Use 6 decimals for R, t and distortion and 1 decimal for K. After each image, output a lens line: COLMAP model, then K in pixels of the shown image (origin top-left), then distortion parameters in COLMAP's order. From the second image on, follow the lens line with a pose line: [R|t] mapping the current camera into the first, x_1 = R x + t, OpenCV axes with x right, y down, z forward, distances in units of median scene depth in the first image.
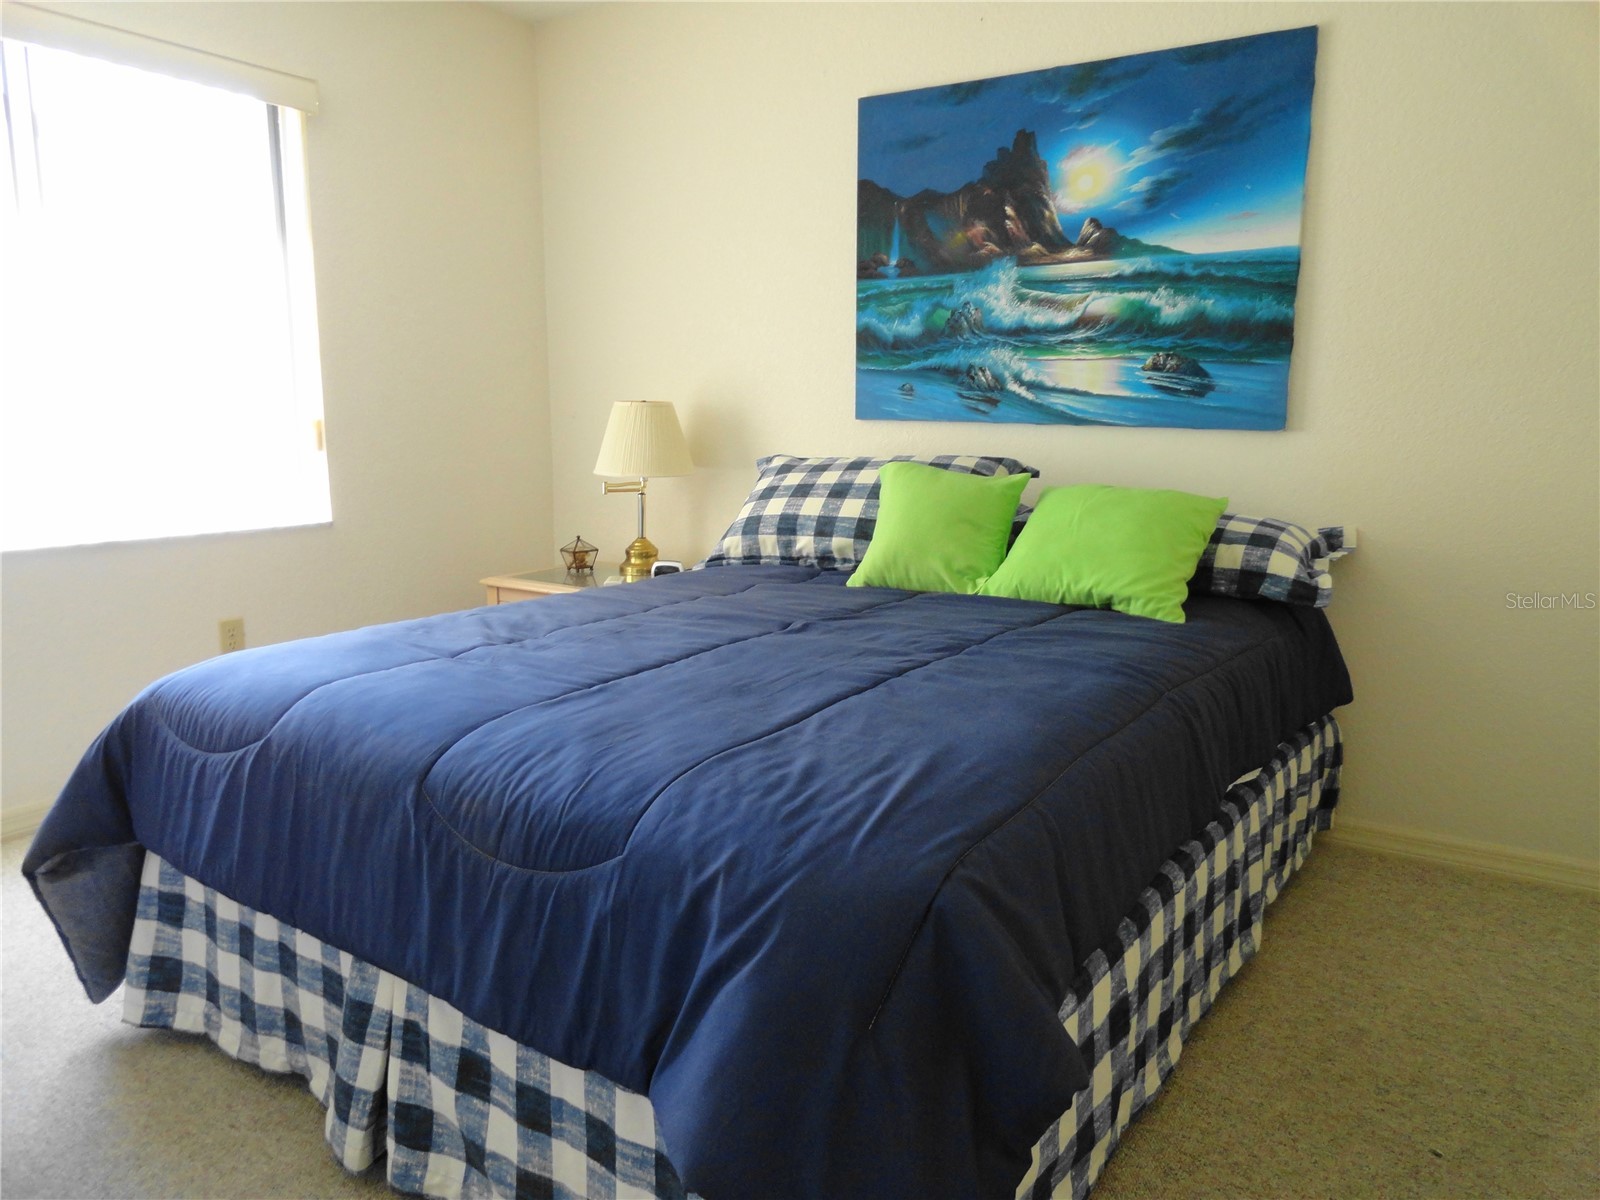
lens RADIAL K [[1103.8, 0, 798.2], [0, 1103.8, 587.7], [0, 0, 1]] dist [0.003221, 0.002634]
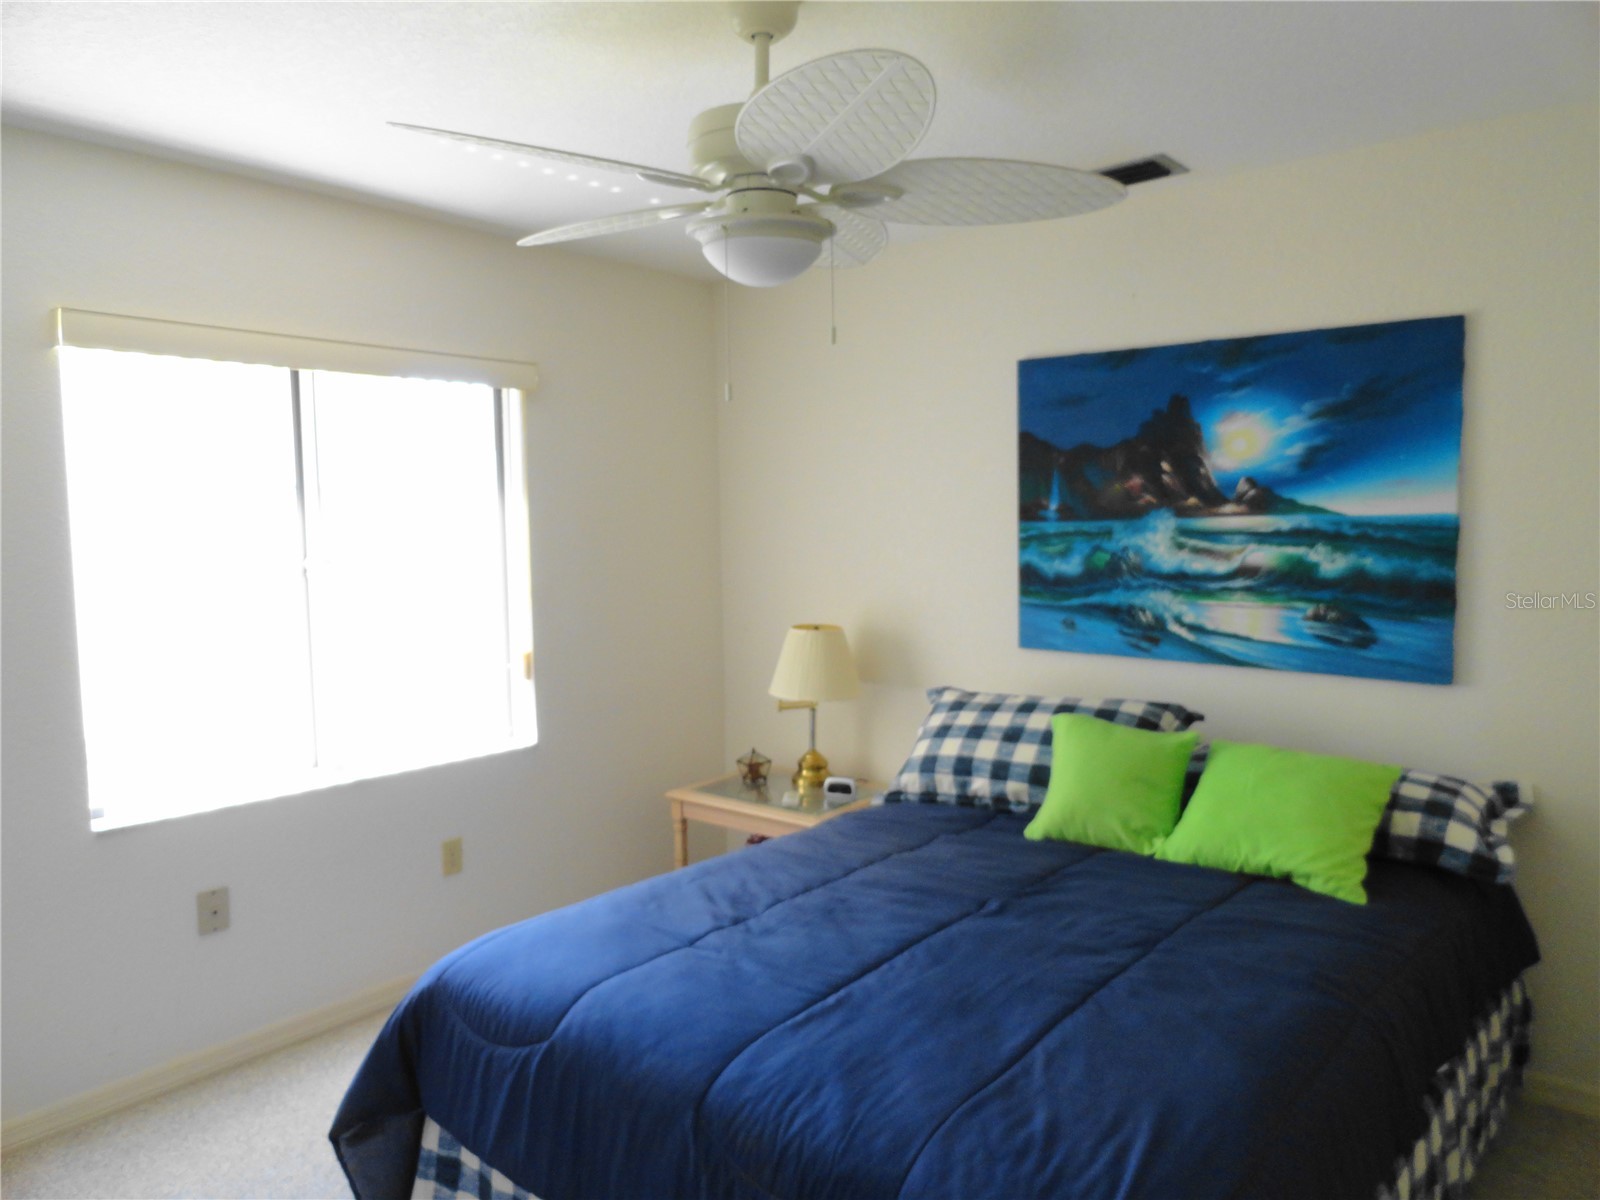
lens RADIAL K [[1107.0, 0, 799.0], [0, 1107.0, 590.4], [0, 0, 1]] dist [0.004169, 0.002041]
pose [[0.994613, -0.011831, -0.102980, -0.059550], [0.002240, 0.995686, -0.092755, -0.137298], [0.103633, 0.092025, 0.990349, -0.099746]]
